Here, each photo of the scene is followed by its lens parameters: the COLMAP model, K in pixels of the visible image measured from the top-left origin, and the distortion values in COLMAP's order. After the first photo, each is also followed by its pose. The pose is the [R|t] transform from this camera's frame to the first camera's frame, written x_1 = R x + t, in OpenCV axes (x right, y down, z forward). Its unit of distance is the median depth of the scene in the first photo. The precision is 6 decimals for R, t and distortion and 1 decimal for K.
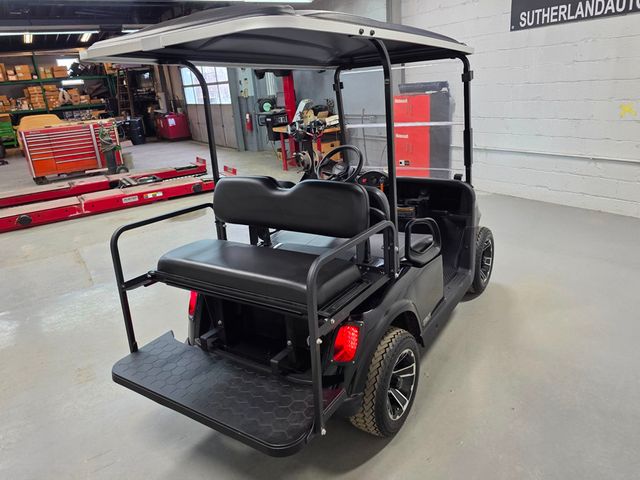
lens RADIAL K [[461.7, 0, 312.4], [0, 461.7, 240.1], [0, 0, 1]] dist [0.044769, -0.033573]
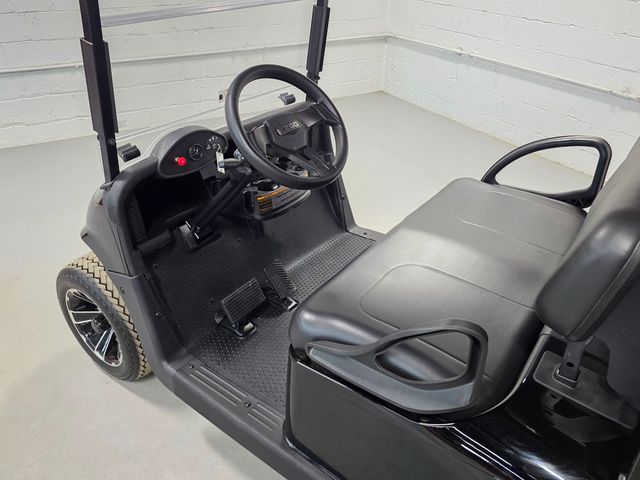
lens RADIAL K [[494.8, 0, 311.8], [0, 494.8, 234.3], [0, 0, 1]] dist [0.047258, -0.038014]
pose [[0.060611, -0.438947, 0.896466, -0.203050], [0.319382, 0.859430, 0.399219, -0.145113], [-0.945686, 0.262118, 0.192283, 0.572522]]
